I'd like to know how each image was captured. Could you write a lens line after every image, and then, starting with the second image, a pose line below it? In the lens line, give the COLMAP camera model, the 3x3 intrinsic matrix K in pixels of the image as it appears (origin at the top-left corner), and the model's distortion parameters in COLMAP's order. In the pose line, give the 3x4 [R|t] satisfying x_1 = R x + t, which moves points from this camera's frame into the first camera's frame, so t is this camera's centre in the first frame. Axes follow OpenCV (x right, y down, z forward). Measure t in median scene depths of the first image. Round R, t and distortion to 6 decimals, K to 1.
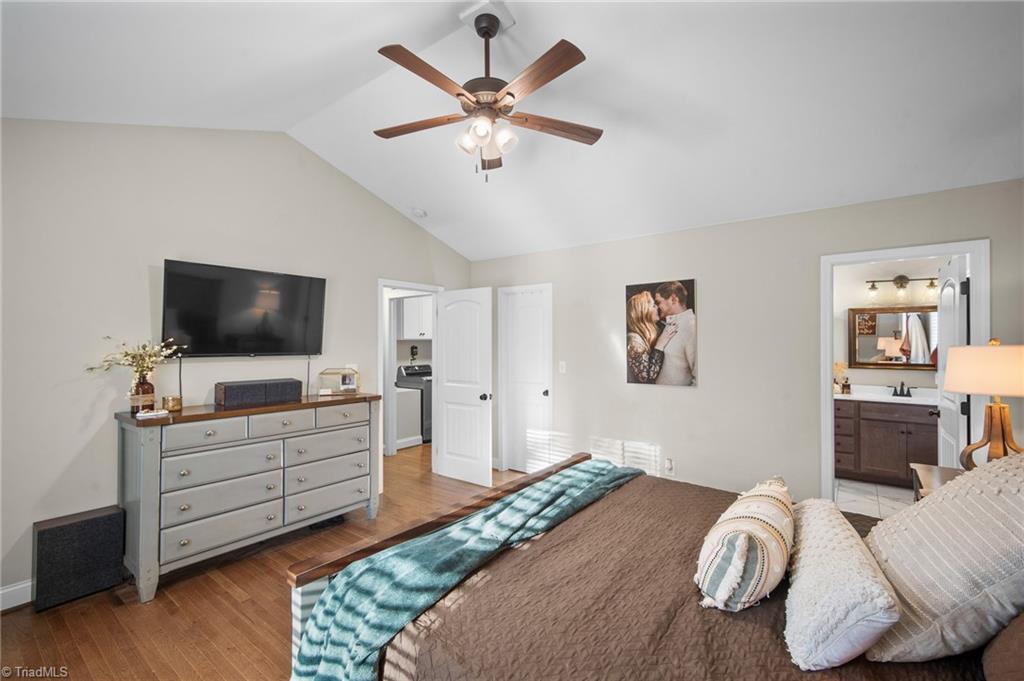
lens RADIAL K [[449.7, 0, 495.4], [0, 449.7, 338.9], [0, 0, 1]] dist [0.003813, 0.000434]
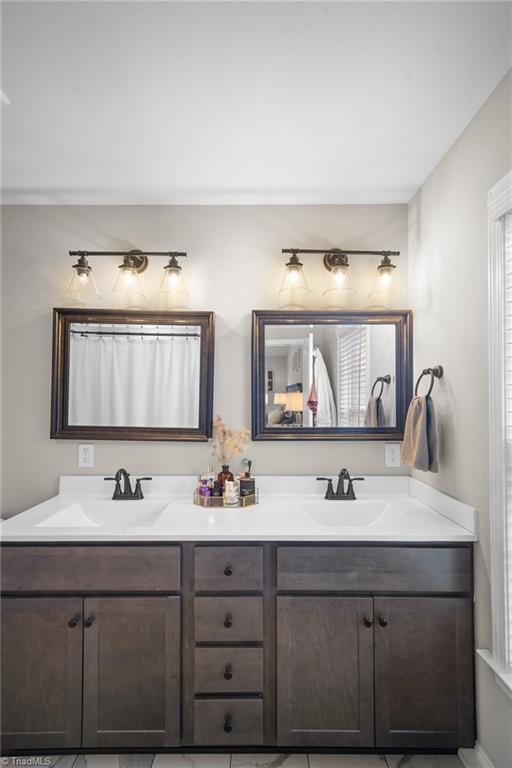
lens RADIAL K [[336.4, 0, 258.5], [0, 336.4, 400.1], [0, 0, 1]] dist [0.000442, 0.000042]
pose [[0.777702, -0.001140, 0.628632, 0.584035], [-0.000199, 0.999998, 0.002060, 0.022812], [-0.628633, -0.001727, 0.777700, 0.742995]]
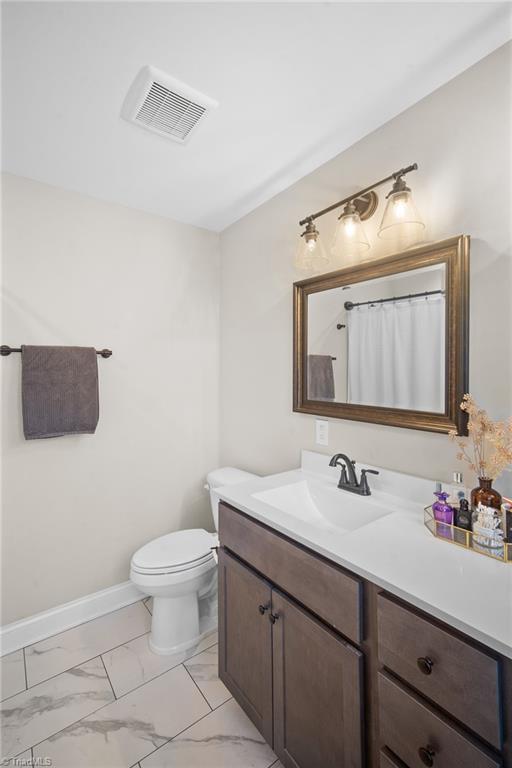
lens RADIAL K [[343.5, 0, 260.6], [0, 343.5, 372.3], [0, 0, 1]] dist [0.001547, 0.000333]
pose [[0.969516, -0.011197, -0.244770, 0.688669], [0.010360, 0.999935, -0.004706, 0.023436], [0.244807, 0.002027, 0.969570, 0.787339]]
